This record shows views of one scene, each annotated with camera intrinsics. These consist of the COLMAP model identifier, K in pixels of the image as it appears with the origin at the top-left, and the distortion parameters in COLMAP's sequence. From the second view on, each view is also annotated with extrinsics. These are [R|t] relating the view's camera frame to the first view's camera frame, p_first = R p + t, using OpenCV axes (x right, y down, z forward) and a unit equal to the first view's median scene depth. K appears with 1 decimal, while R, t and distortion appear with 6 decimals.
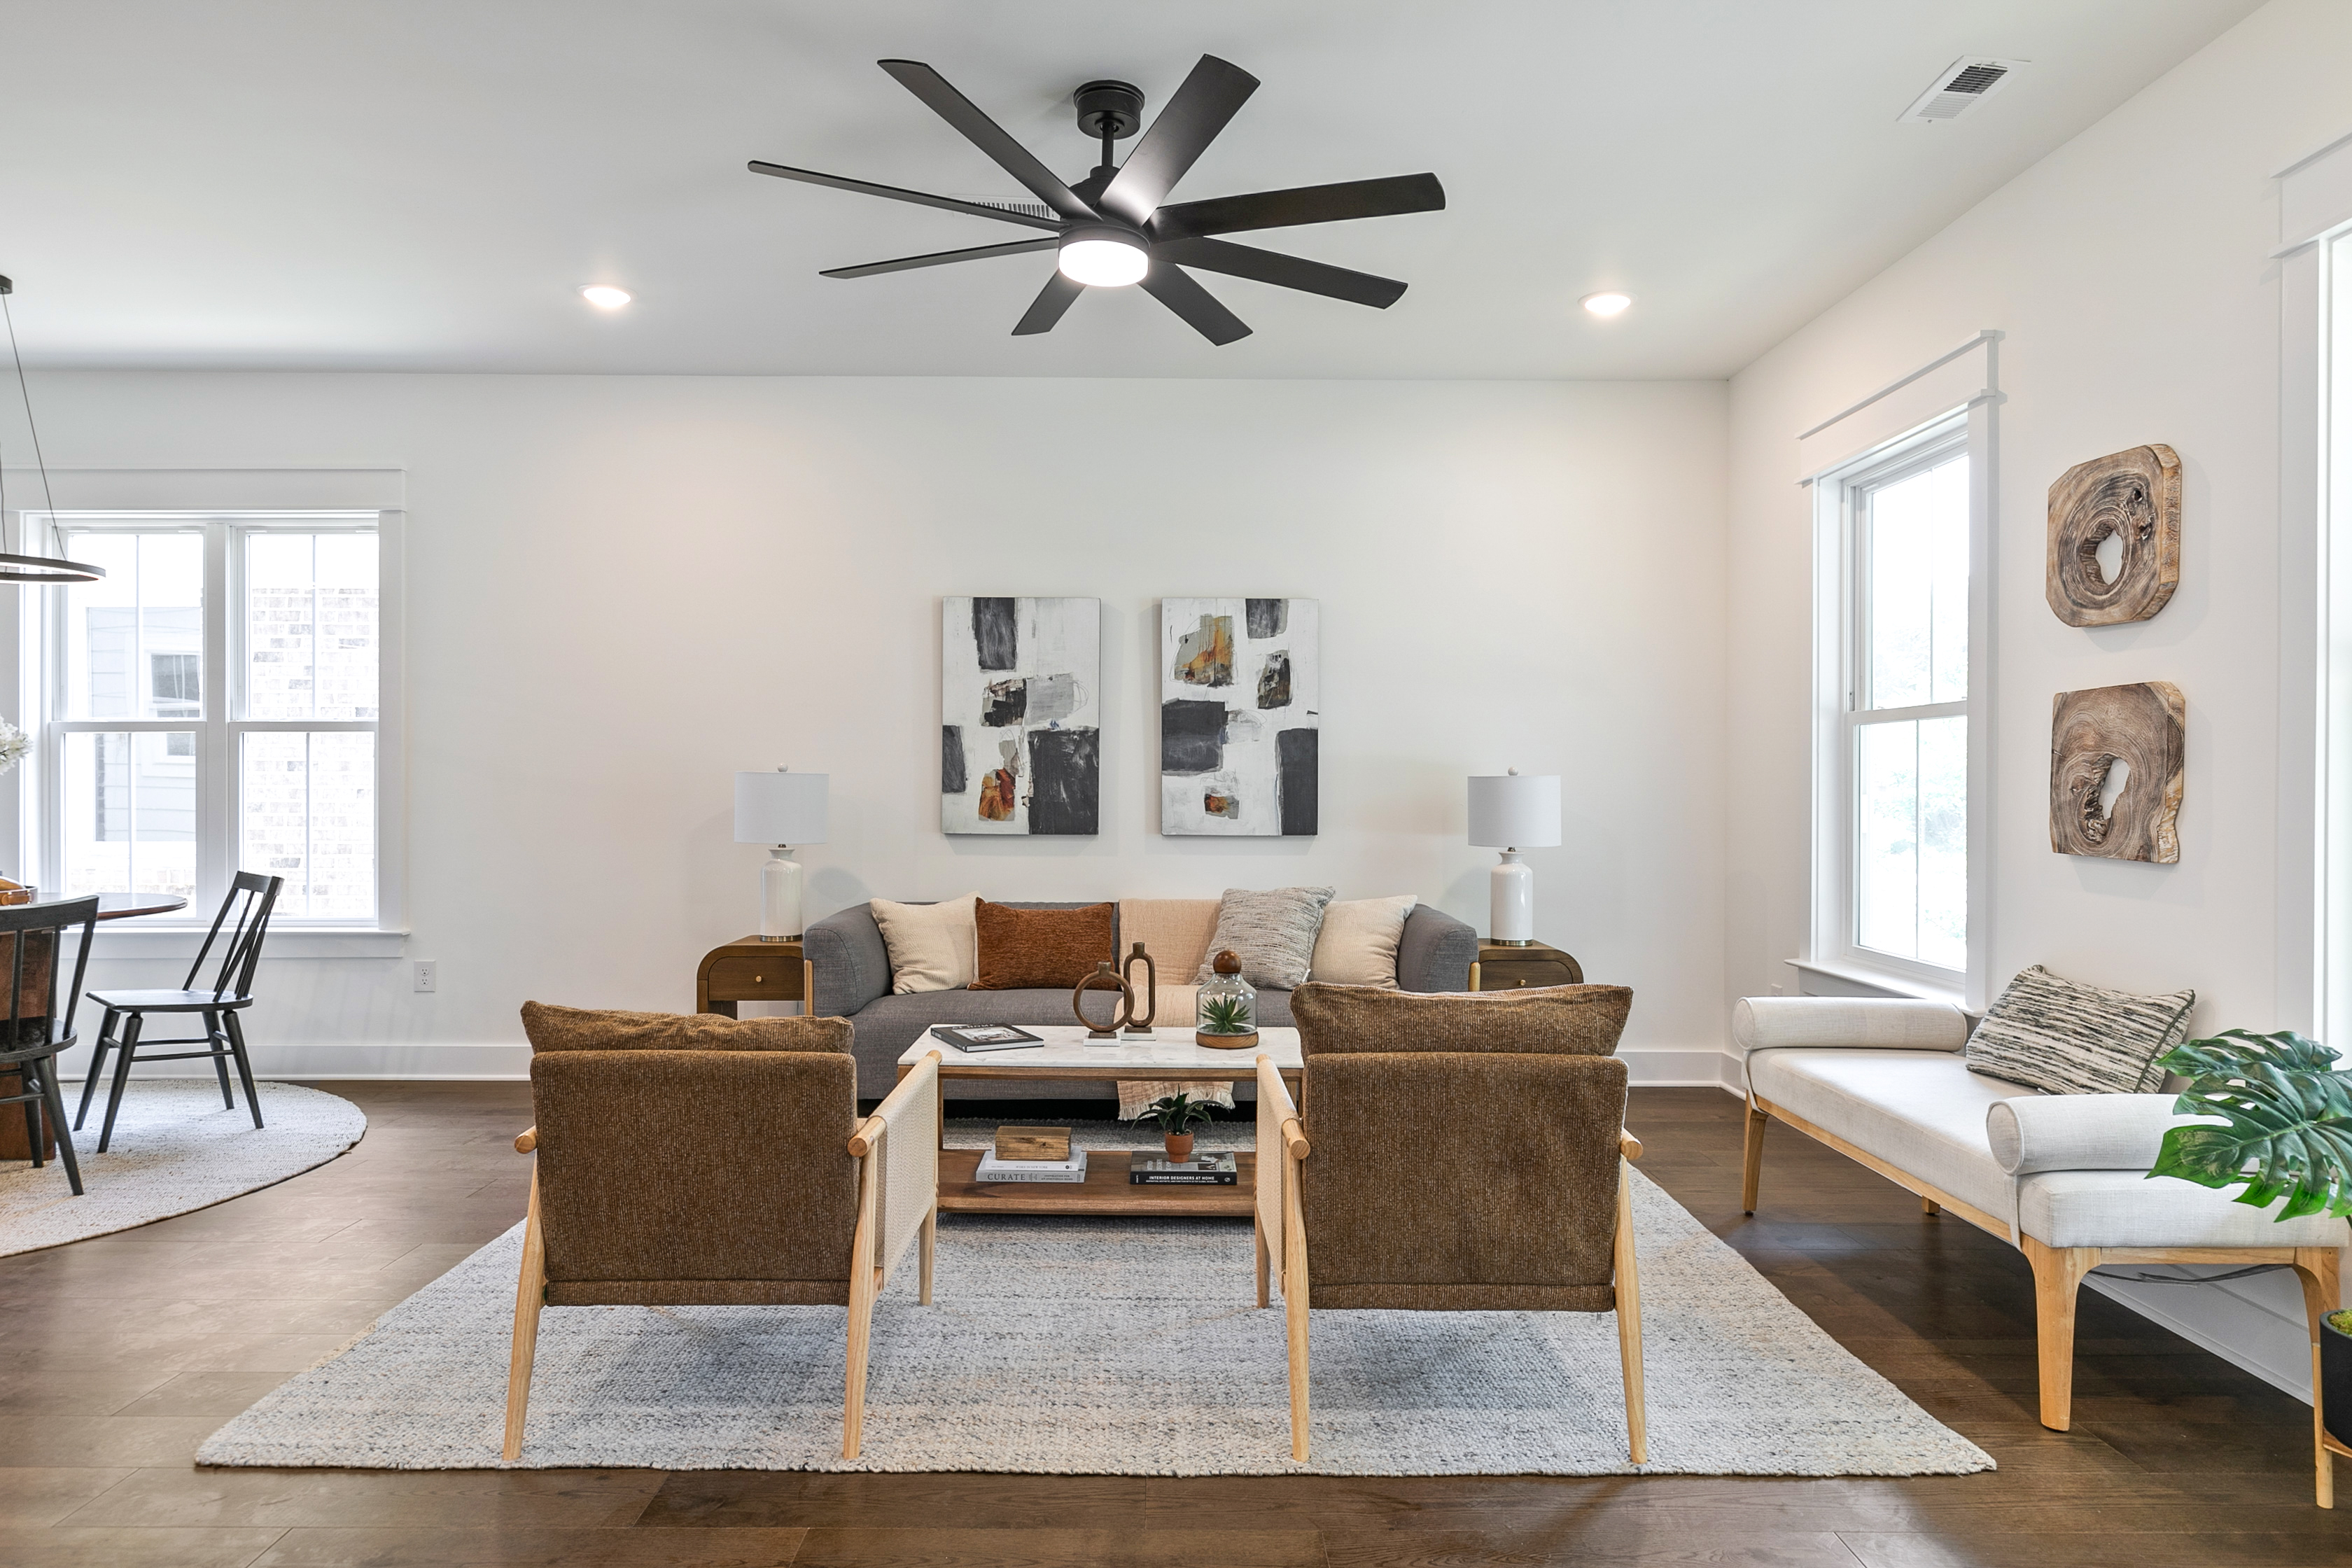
lens RADIAL K [[1391.1, 0, 1164.3], [0, 1391.1, 785.2], [0, 0, 1]] dist [0.002425, -0.000101]
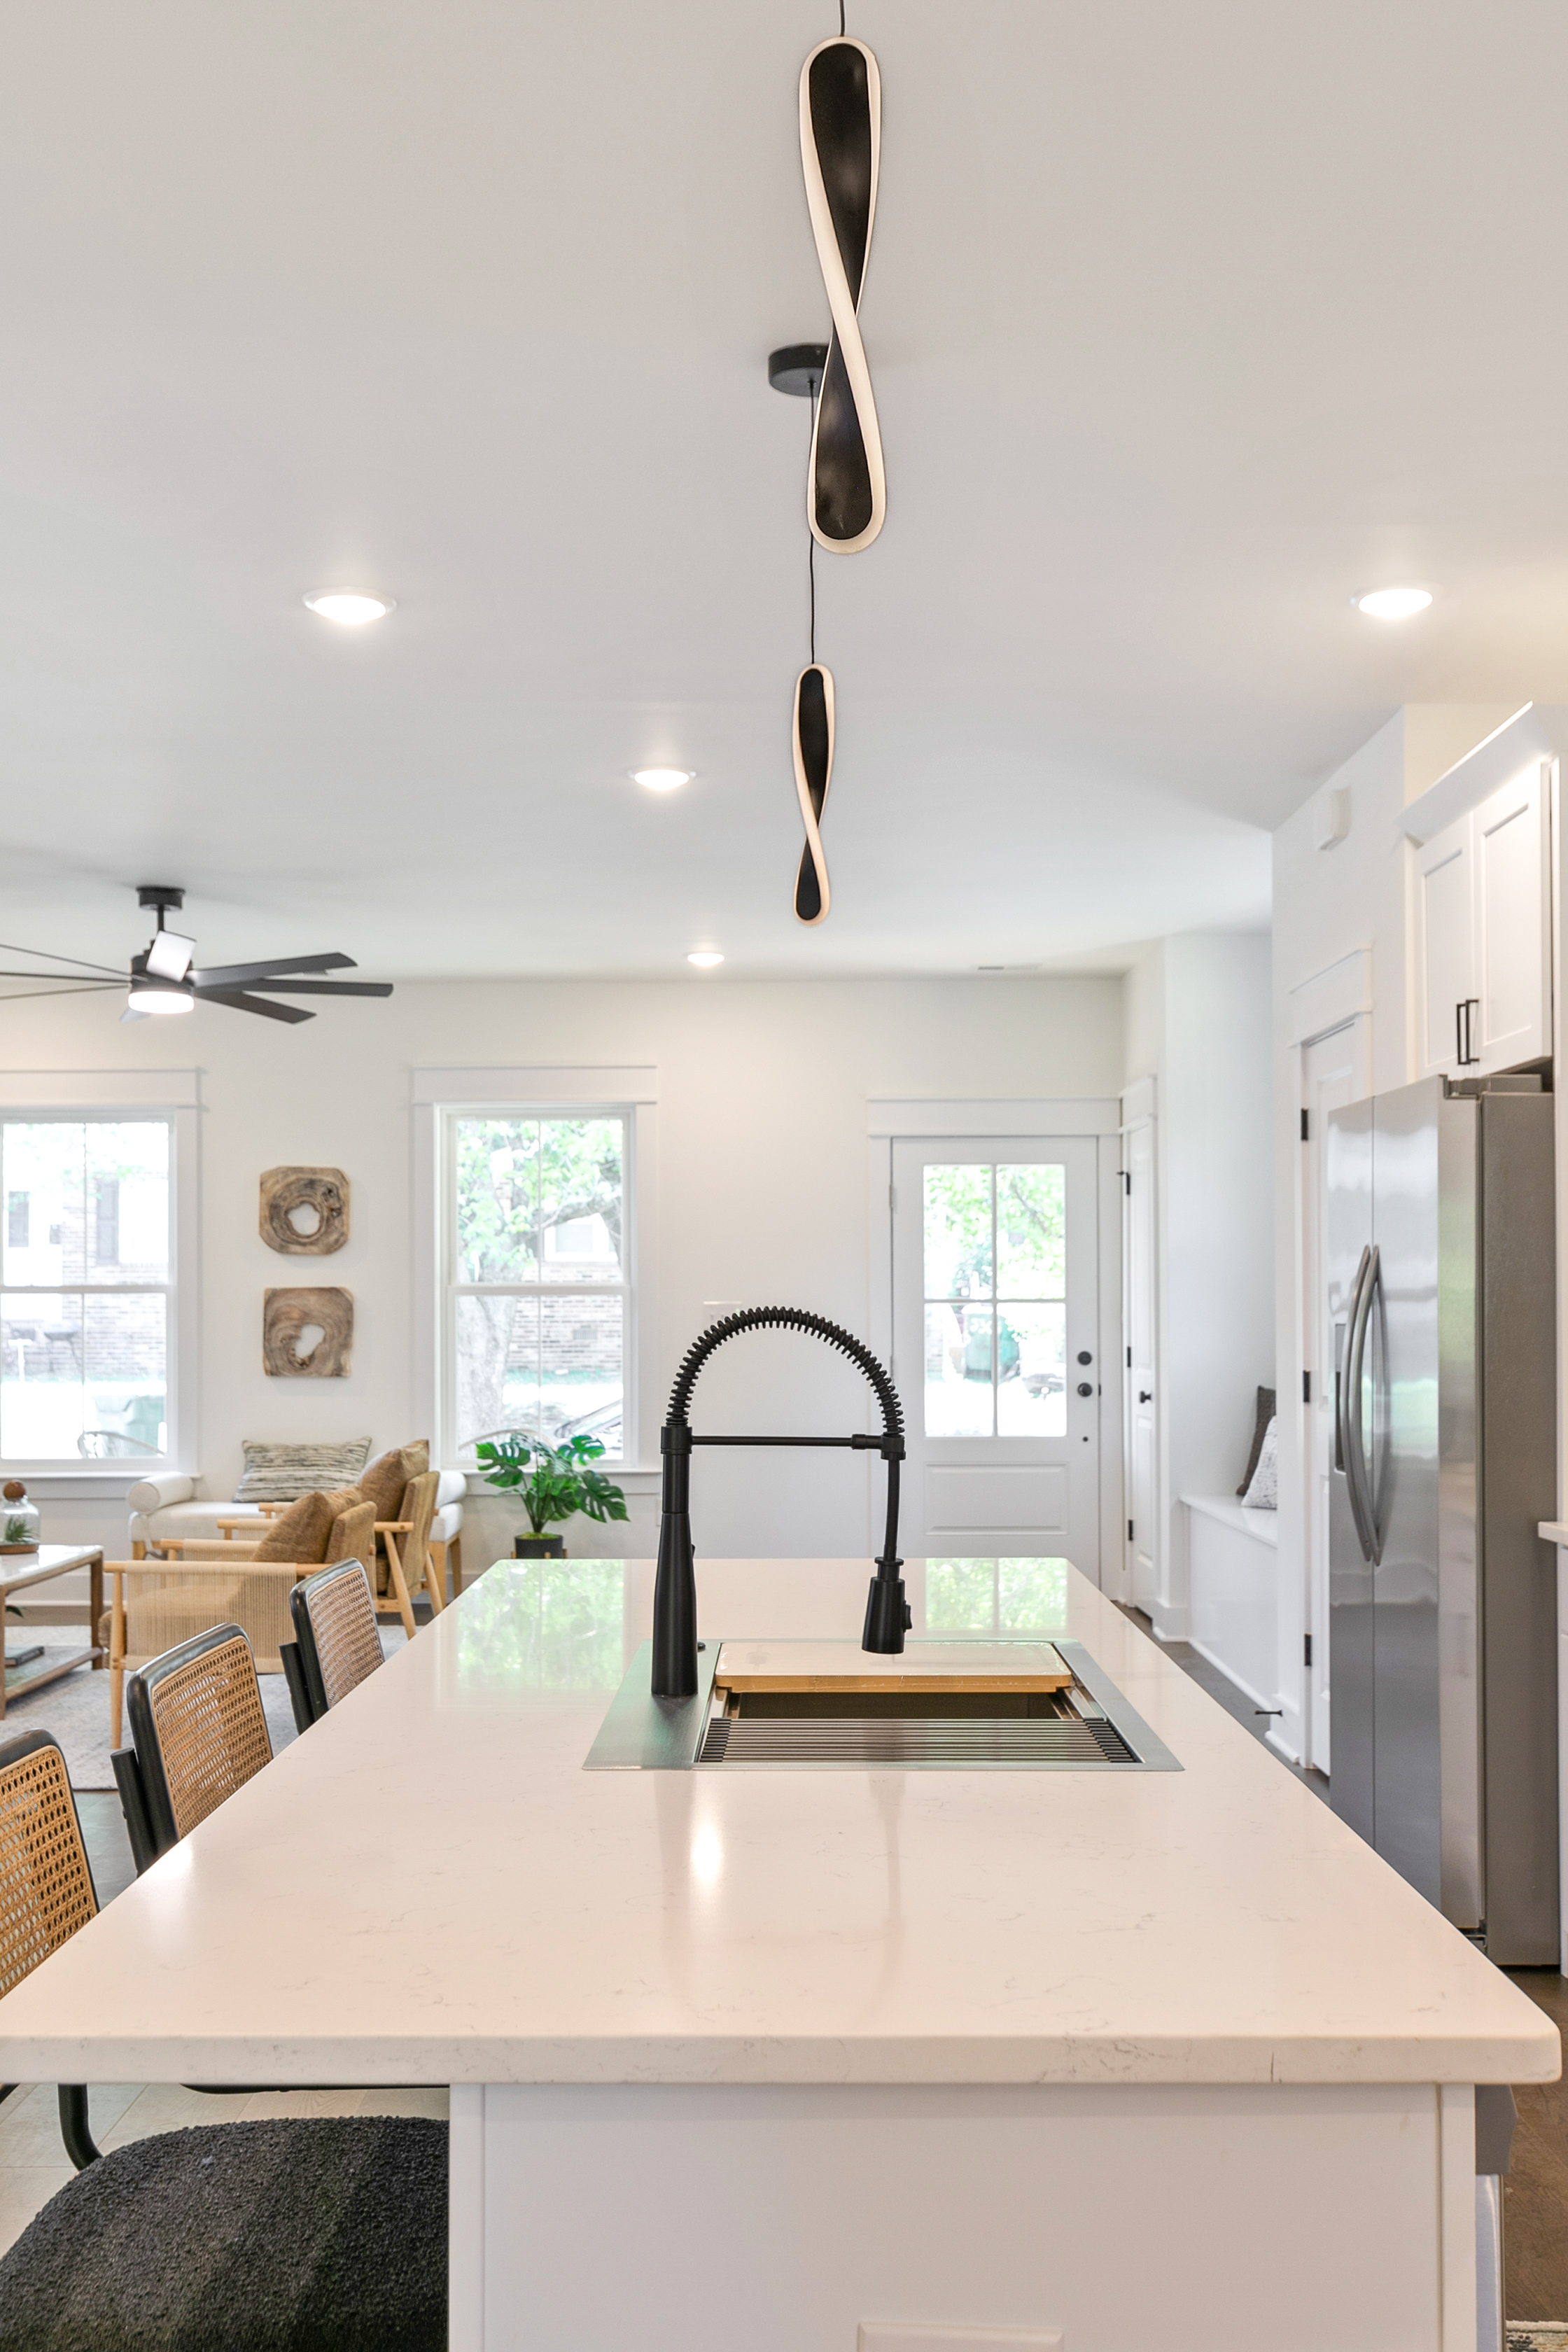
lens RADIAL K [[2303.5, 0, 785.2], [0, 2303.5, 1269.3], [0, 0, 1]] dist [0.002905, 0.006155]
pose [[0.005868, 0.007127, 0.999957, -1.484775], [0.004874, 0.999963, -0.007155, -0.041367], [-0.999971, 0.004916, 0.005833, 0.192301]]
